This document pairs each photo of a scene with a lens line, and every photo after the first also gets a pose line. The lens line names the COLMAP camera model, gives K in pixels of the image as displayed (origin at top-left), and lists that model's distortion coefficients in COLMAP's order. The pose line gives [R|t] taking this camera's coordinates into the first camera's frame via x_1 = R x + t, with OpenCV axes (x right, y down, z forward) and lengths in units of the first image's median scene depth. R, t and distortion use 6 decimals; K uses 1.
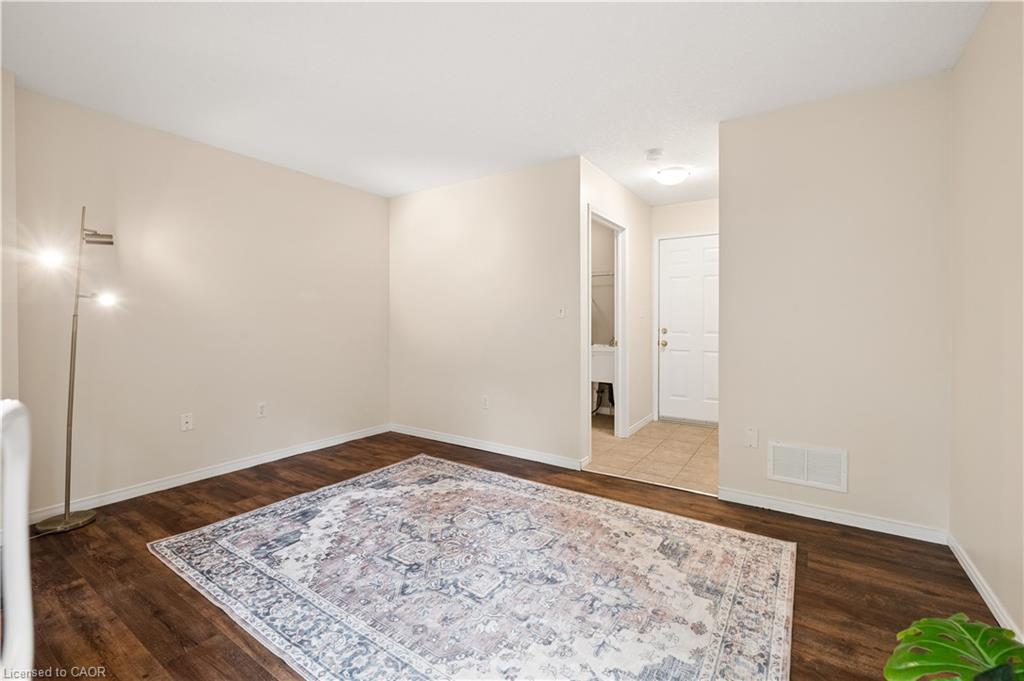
lens RADIAL K [[414.0, 0, 537.4], [0, 414.0, 324.7], [0, 0, 1]] dist [-0.001355, -0.000206]
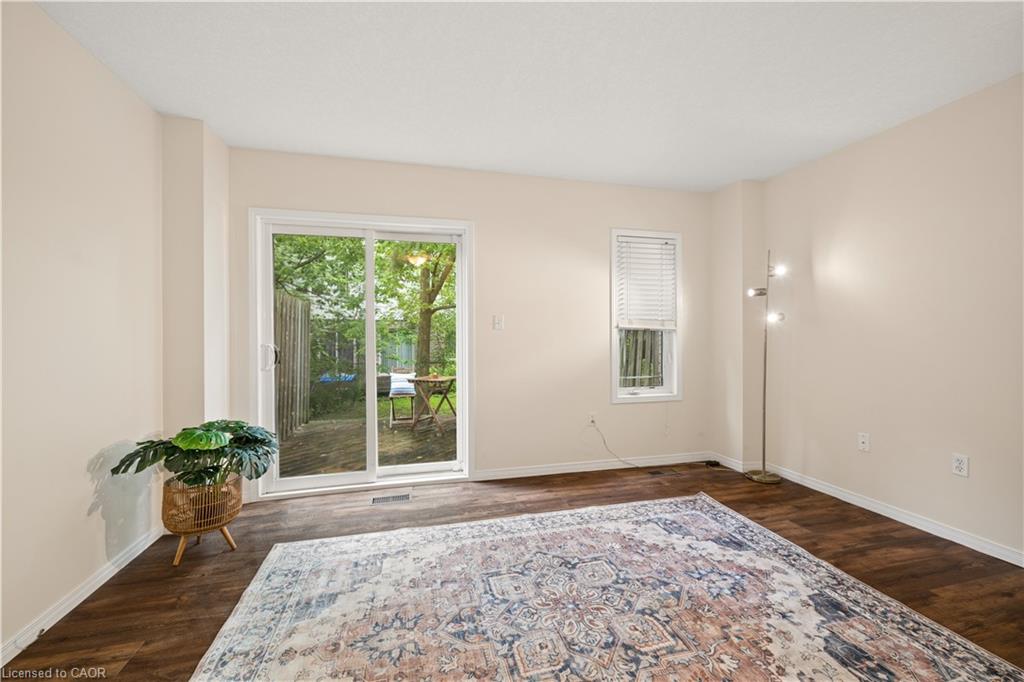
lens RADIAL K [[418.4, 0, 512.6], [0, 418.4, 336.2], [0, 0, 1]] dist [-0.000108, -0.000188]
pose [[-0.681669, 0.004467, -0.731647, 0.506542], [-0.002998, 0.999956, 0.008898, -0.014057], [0.731654, 0.008259, -0.681626, 1.392293]]
